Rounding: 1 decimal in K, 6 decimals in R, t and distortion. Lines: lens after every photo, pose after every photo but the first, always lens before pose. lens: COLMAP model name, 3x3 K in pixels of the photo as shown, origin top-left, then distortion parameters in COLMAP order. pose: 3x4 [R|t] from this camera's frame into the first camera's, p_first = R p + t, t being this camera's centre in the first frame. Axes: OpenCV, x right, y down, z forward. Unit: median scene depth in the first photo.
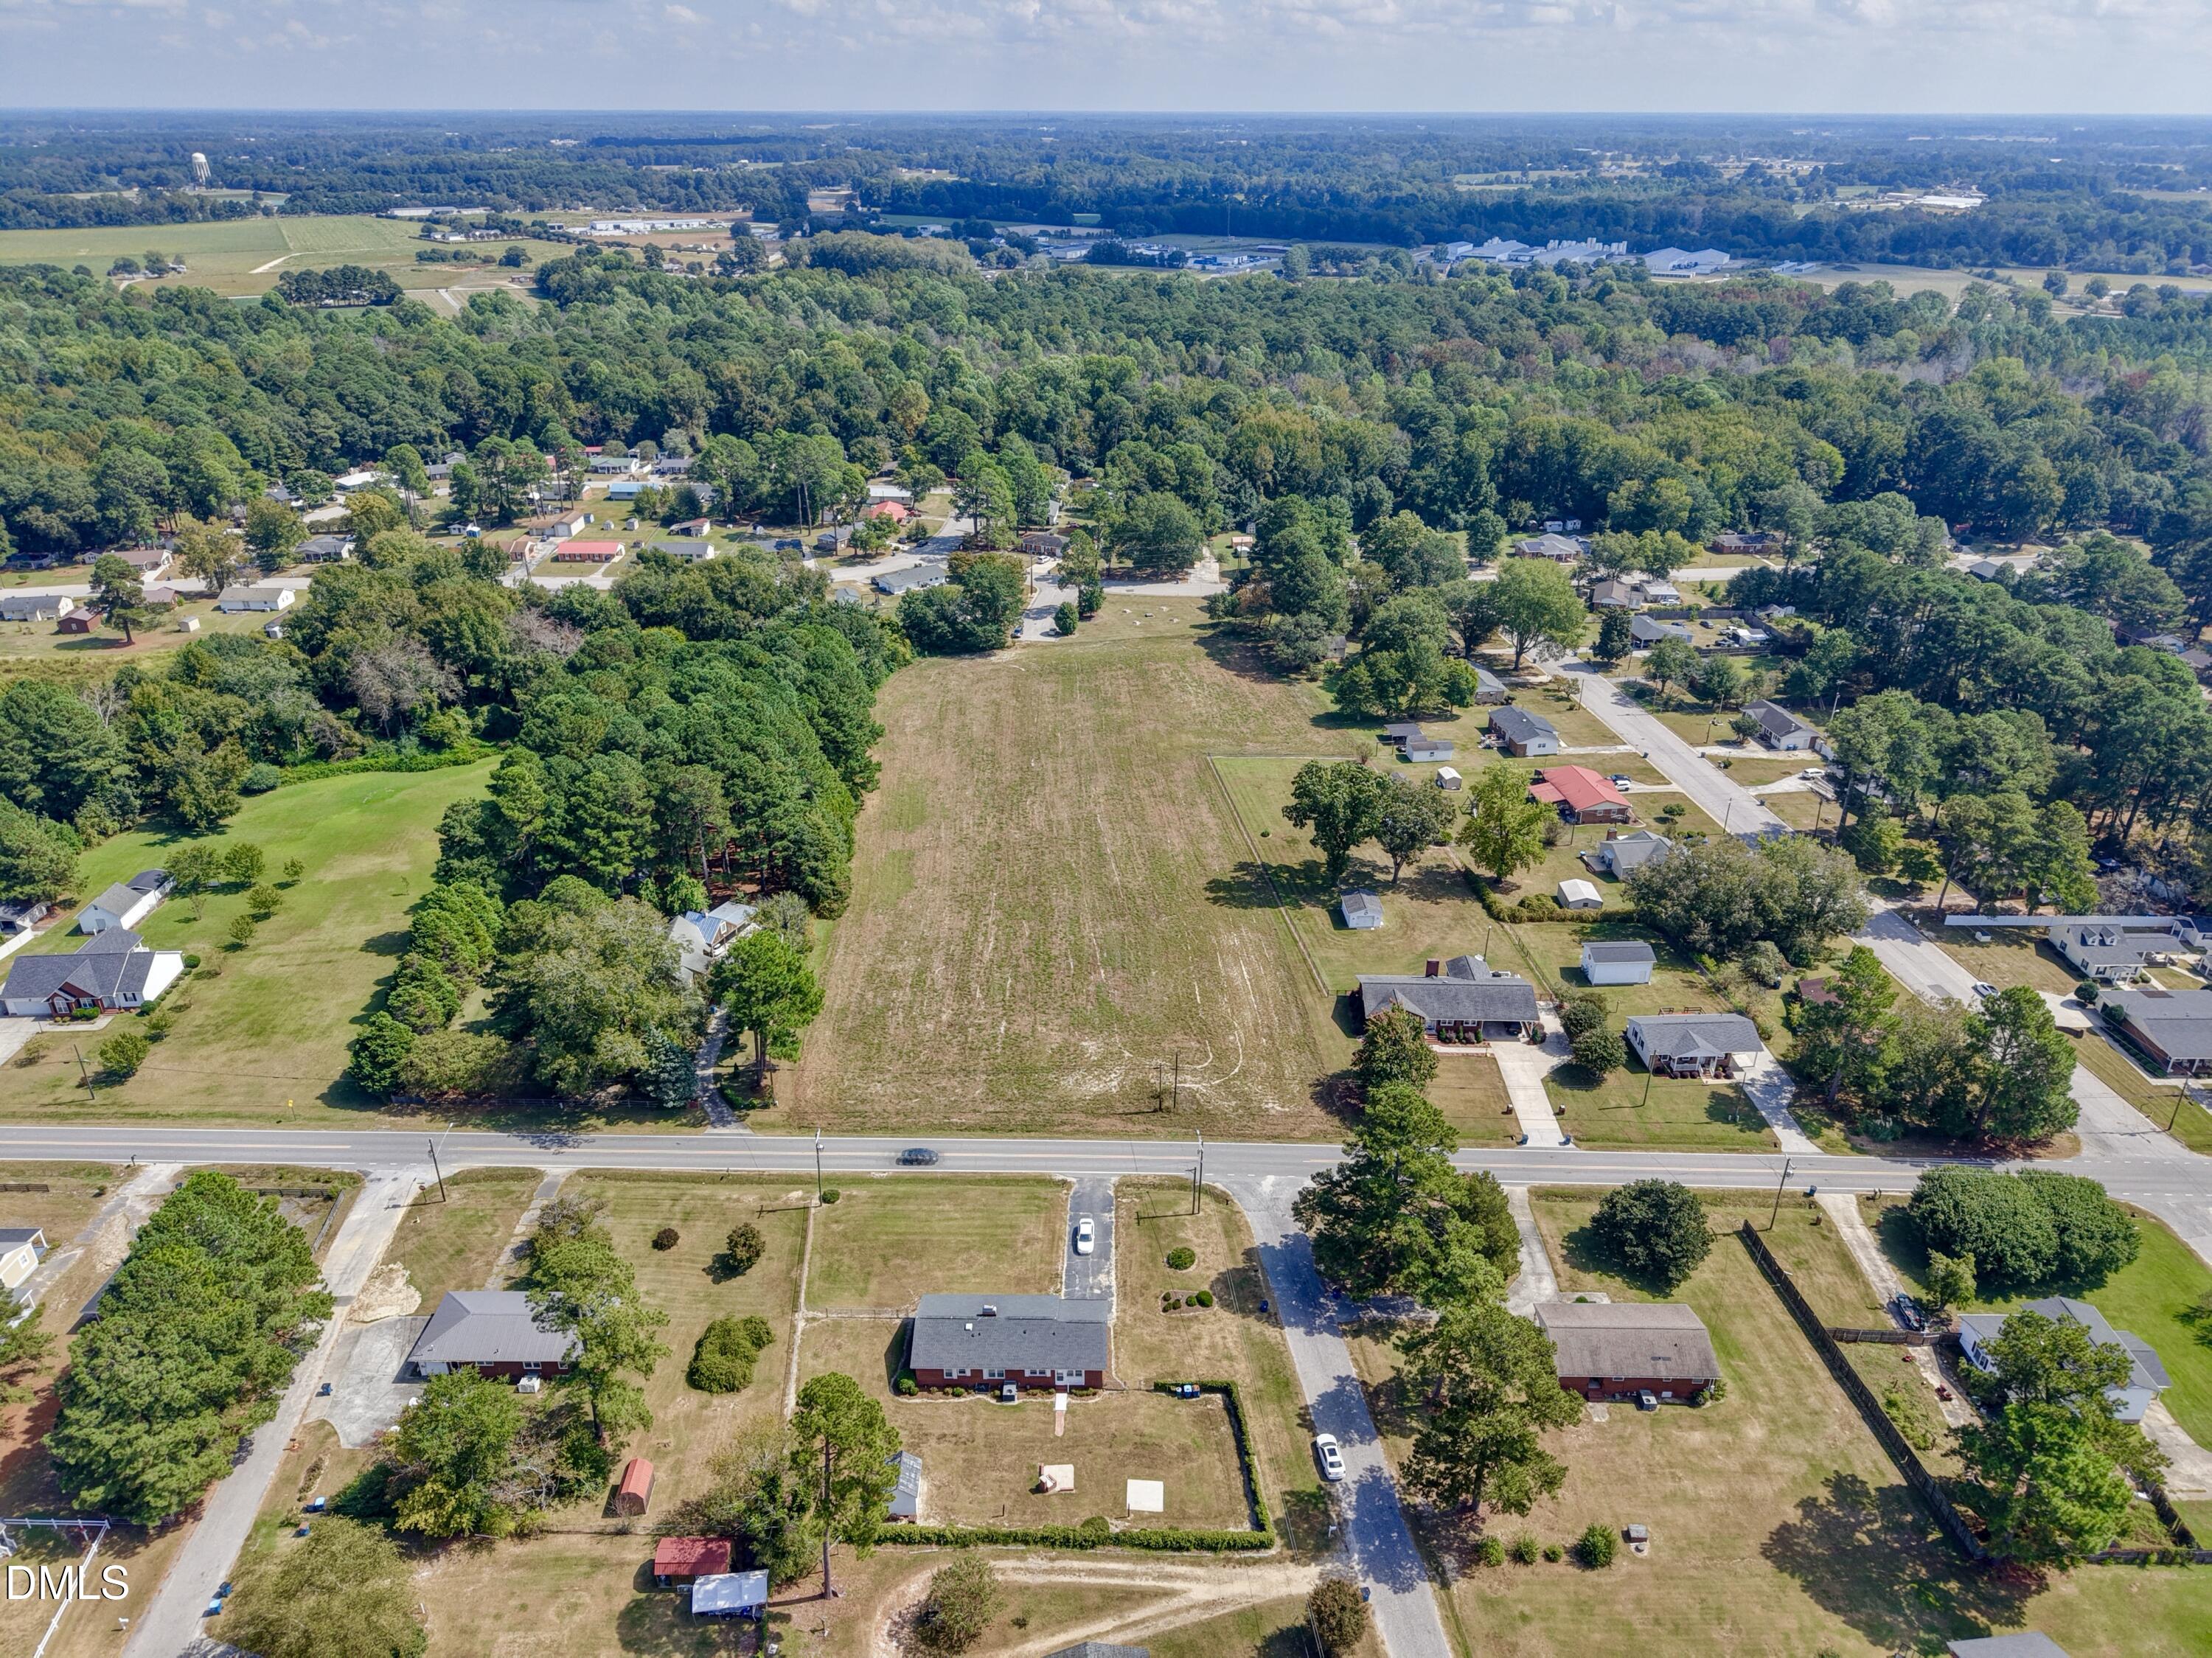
lens RADIAL K [[1479.6, 0, 1113.6], [0, 1479.6, 833.4], [0, 0, 1]] dist [0.013216, -0.009034]
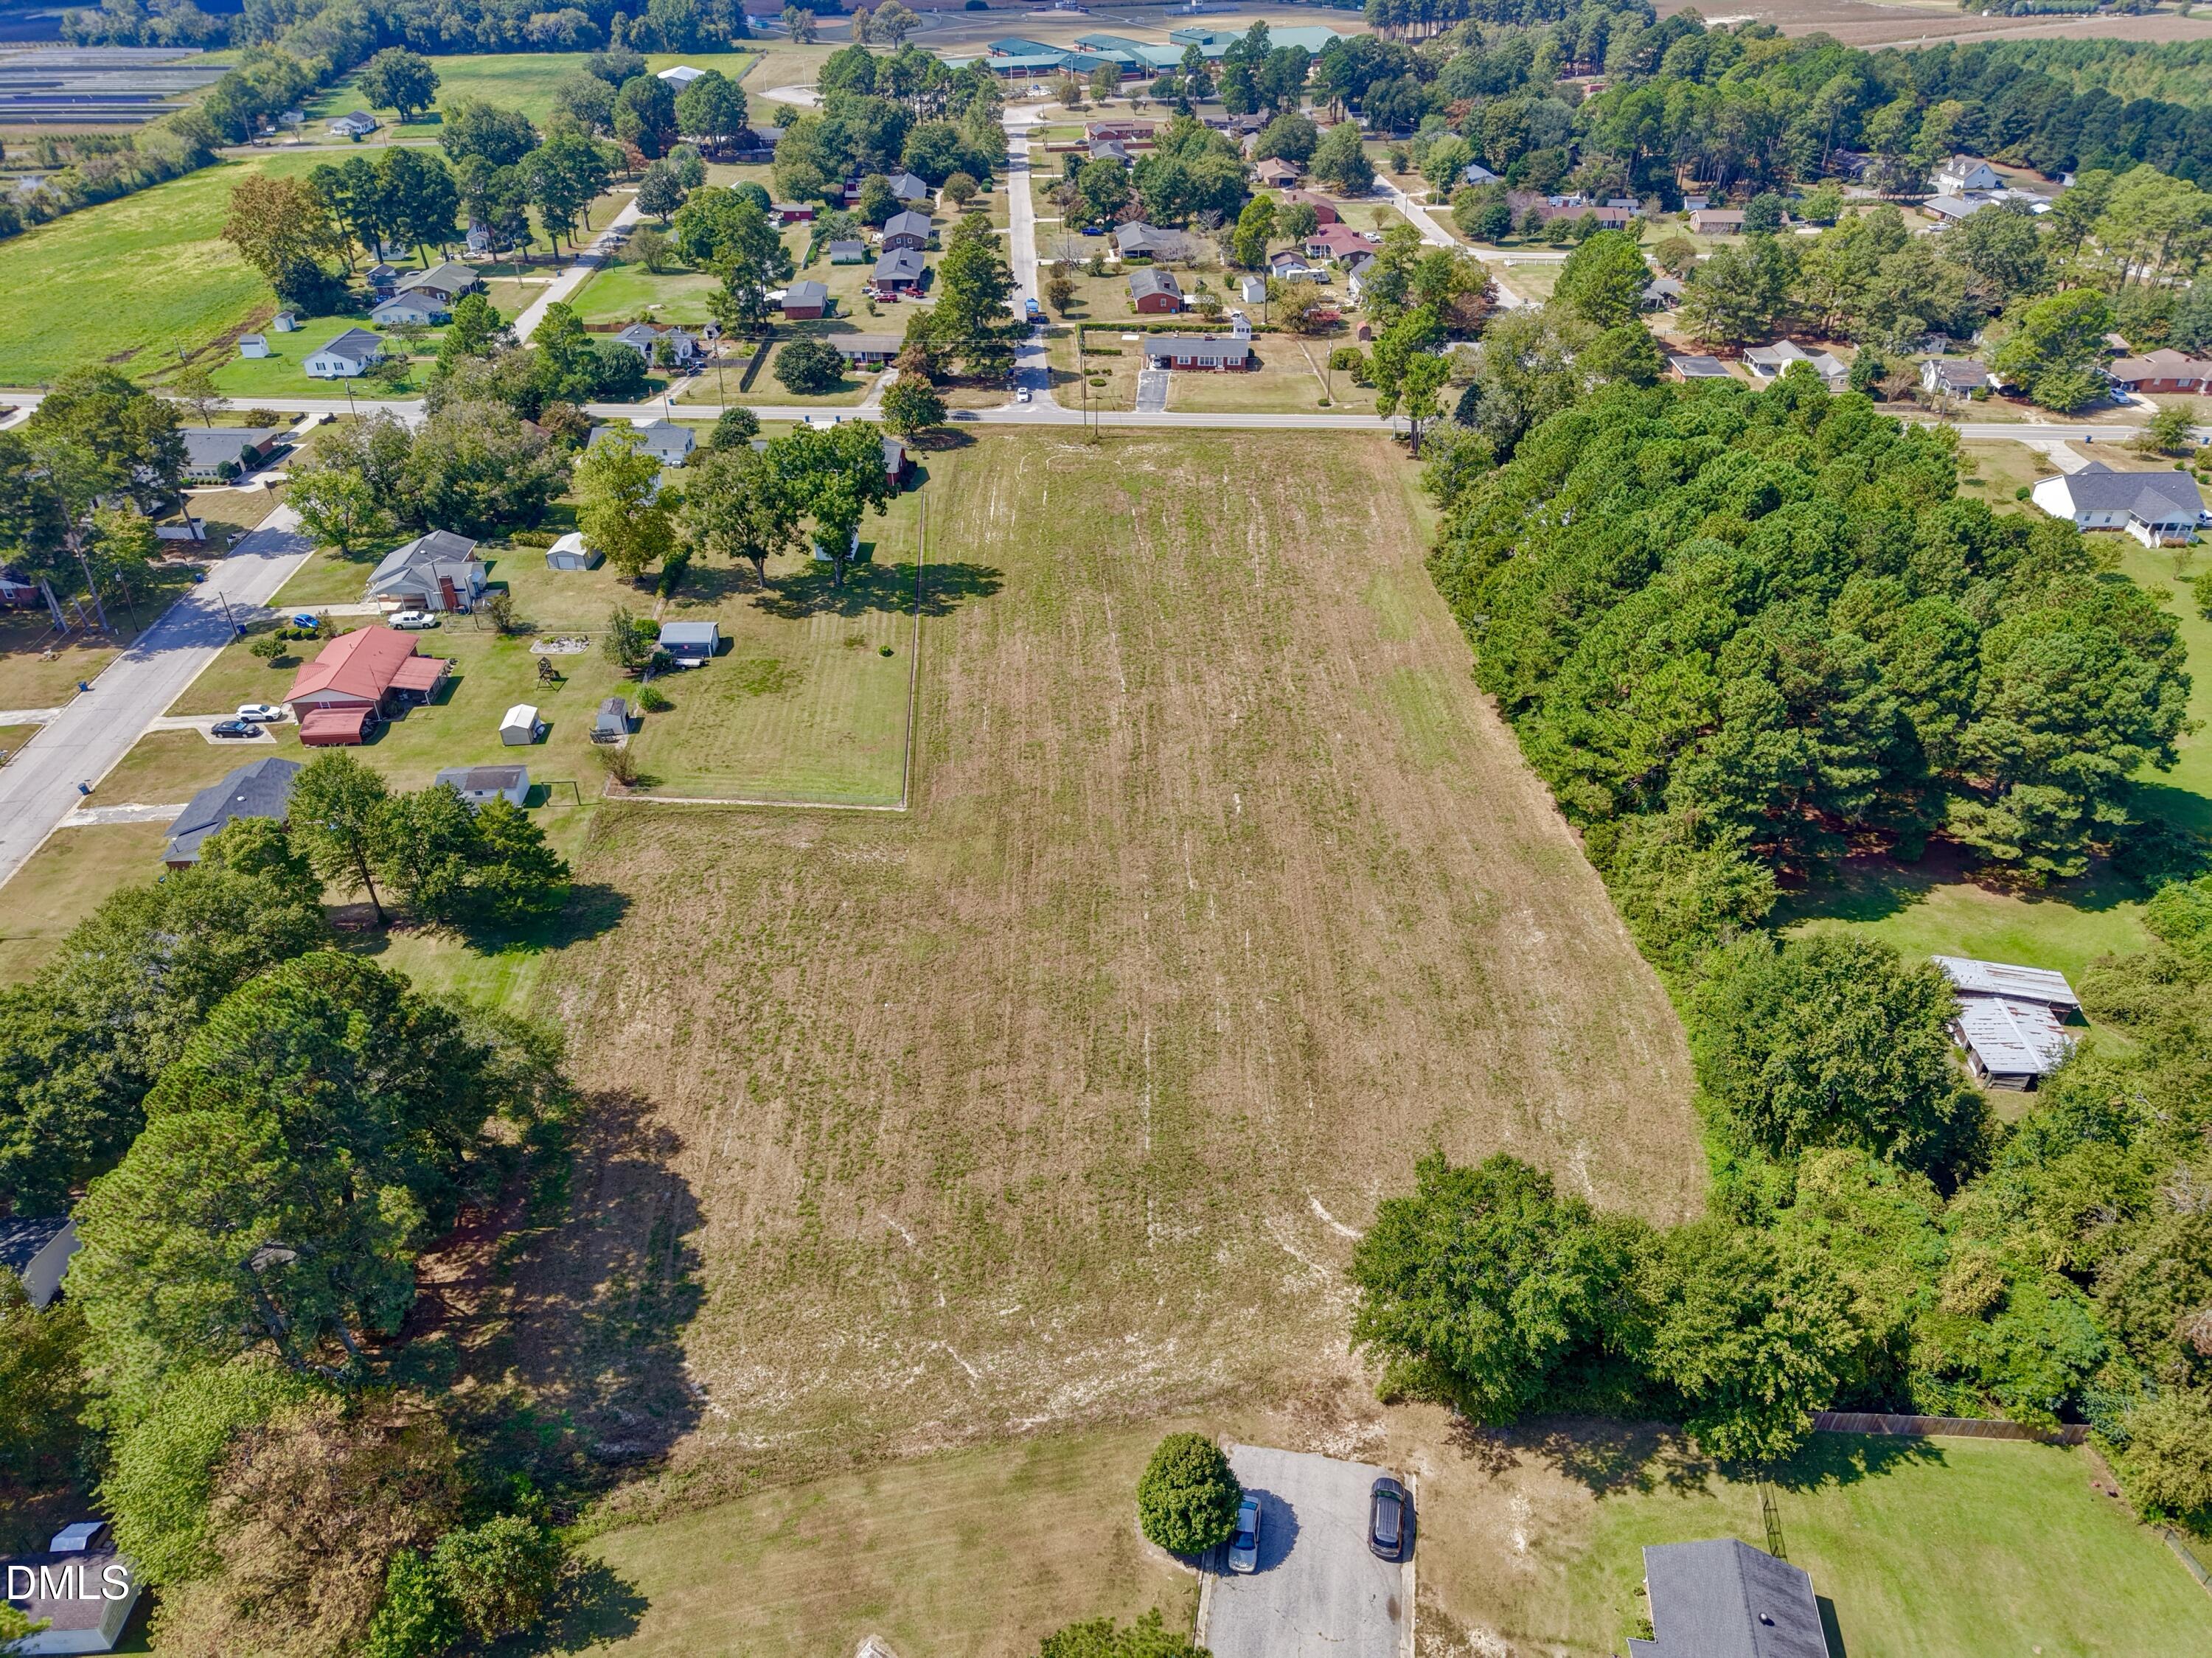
lens RADIAL K [[1479.6, 0, 1115.5], [0, 1479.6, 832.4], [0, 0, 1]] dist [0.013216, -0.009034]
pose [[-0.998565, -0.032779, 0.042351, -0.040558], [0.020199, 0.501876, 0.864704, -0.610723], [-0.049600, 0.864318, -0.500494, 1.548176]]
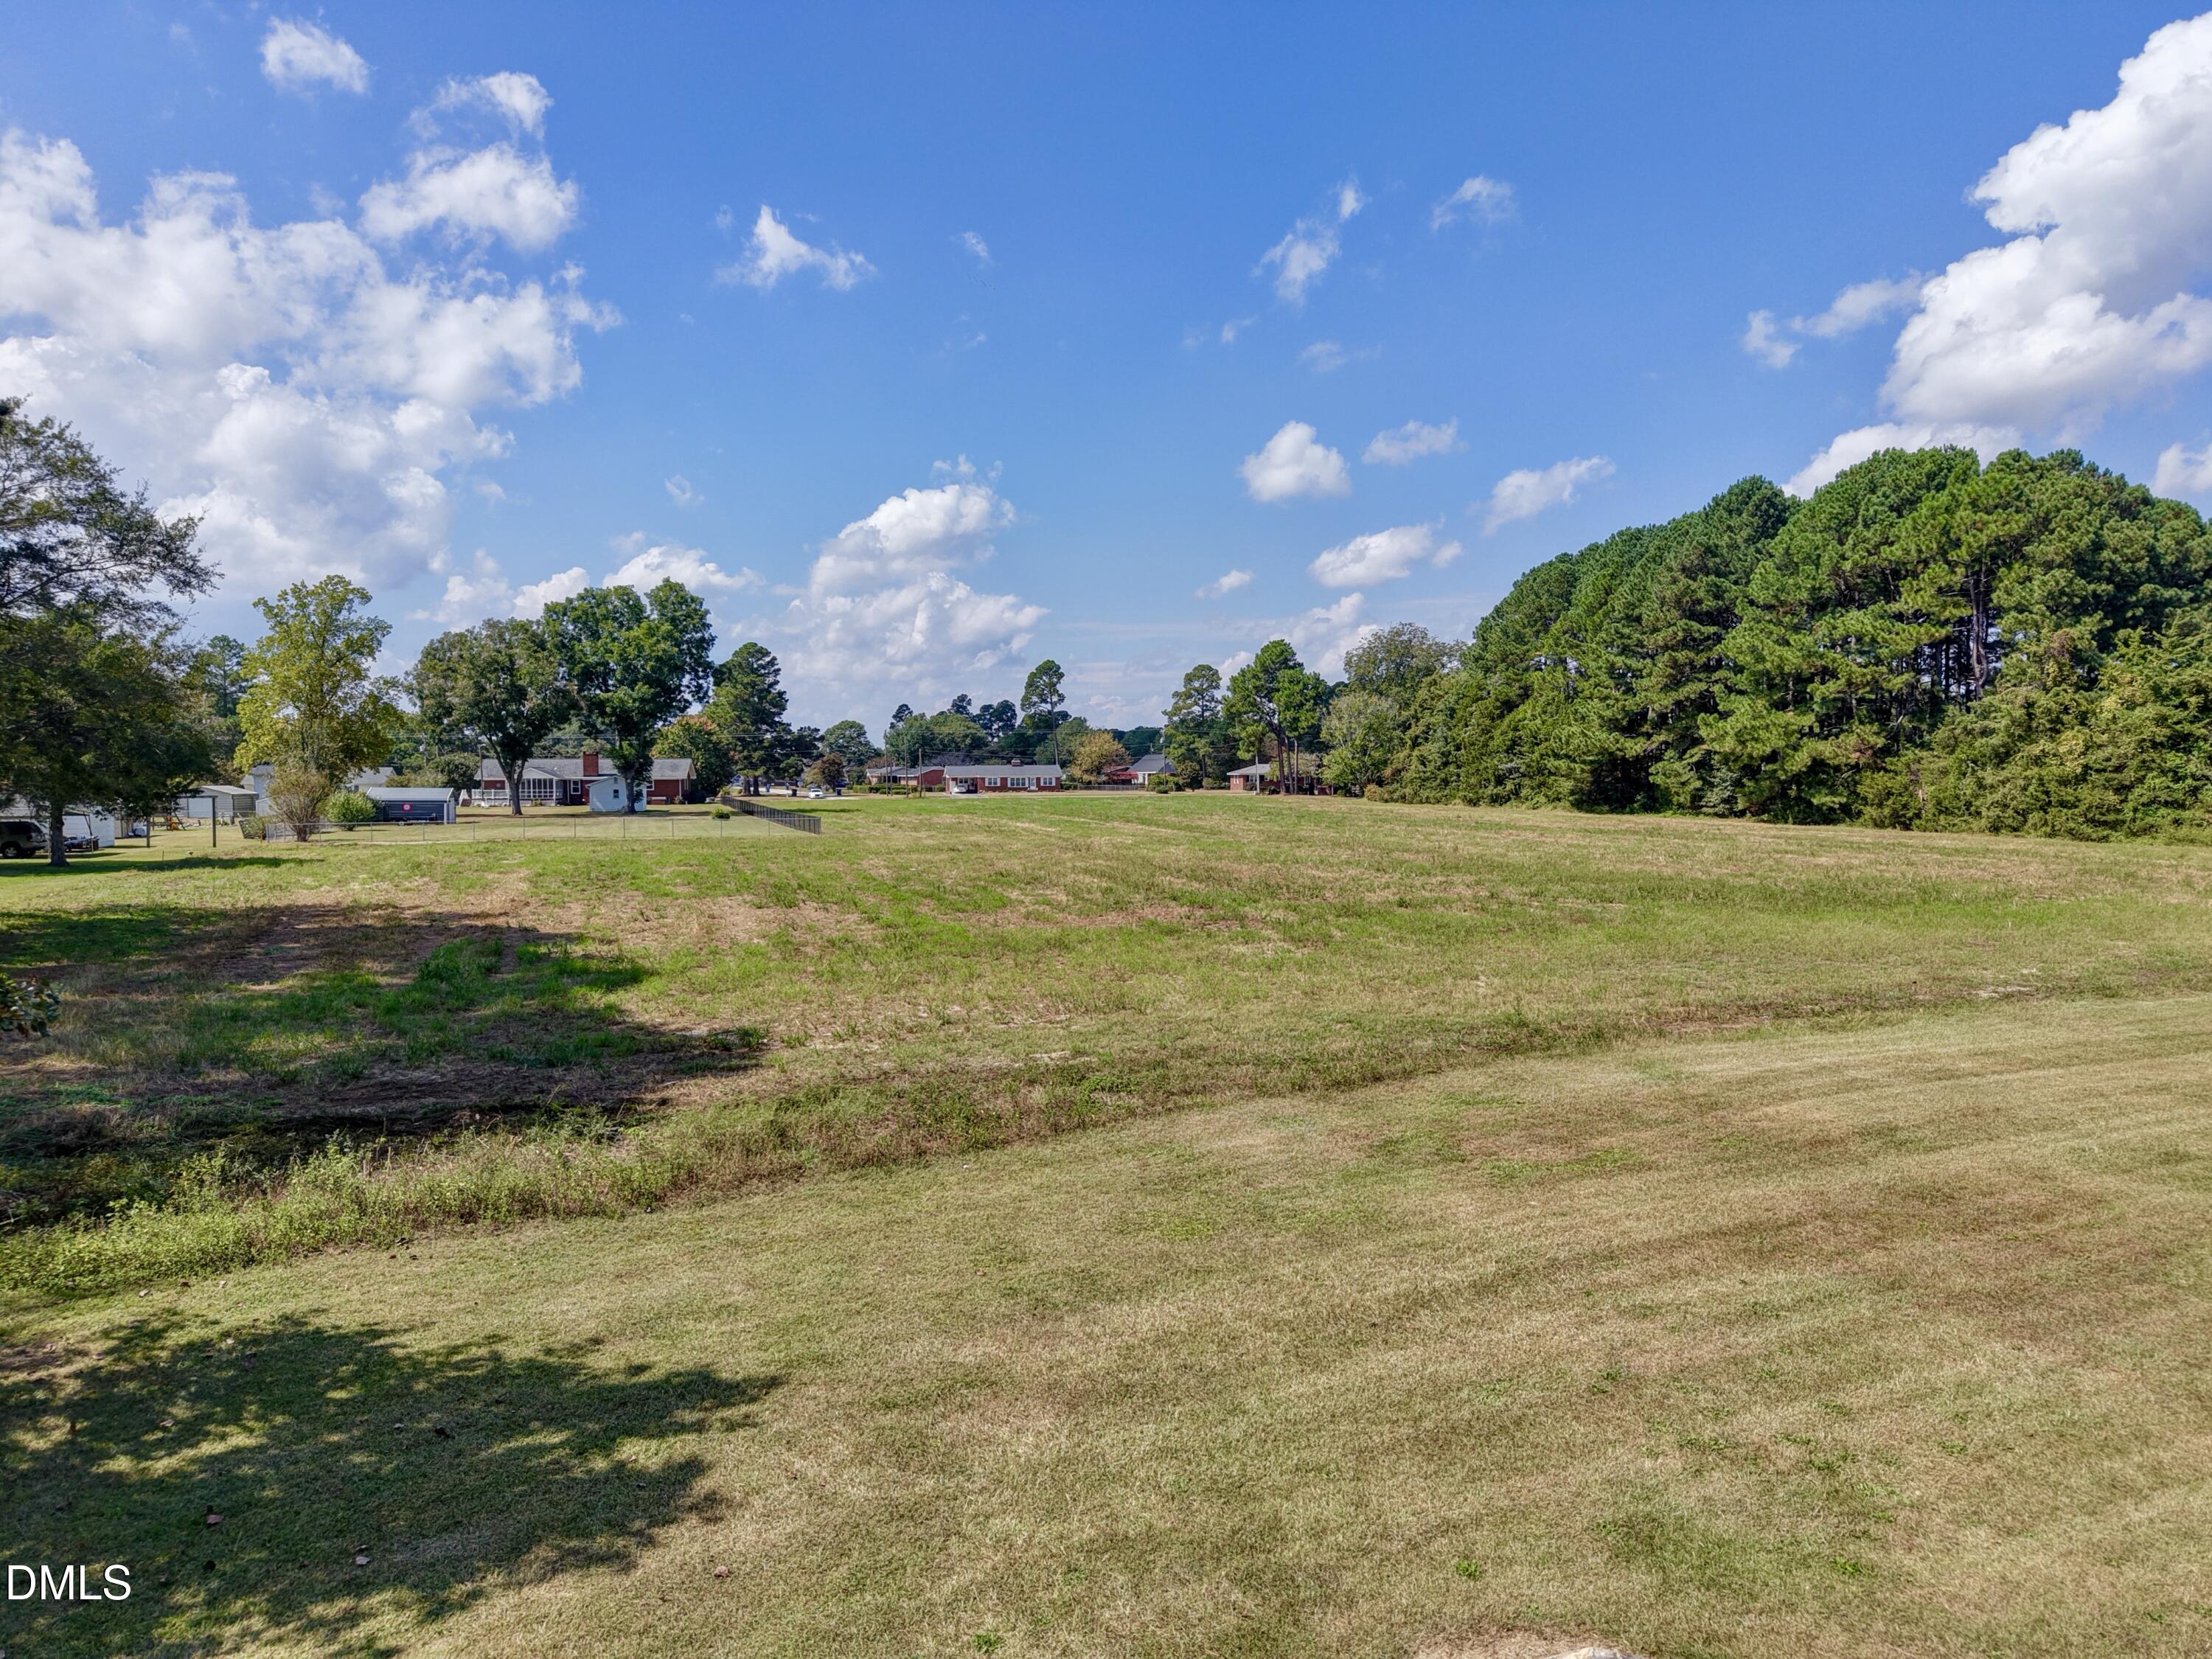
lens RADIAL K [[1479.7, 0, 1112.5], [0, 1479.7, 814.4], [0, 0, 1]] dist [0.013216, -0.009034]
pose [[-0.982387, 0.004834, -0.186796, 0.076947], [-0.082407, 0.885993, 0.456318, -0.248656], [0.167706, 0.463674, -0.869989, 1.565867]]
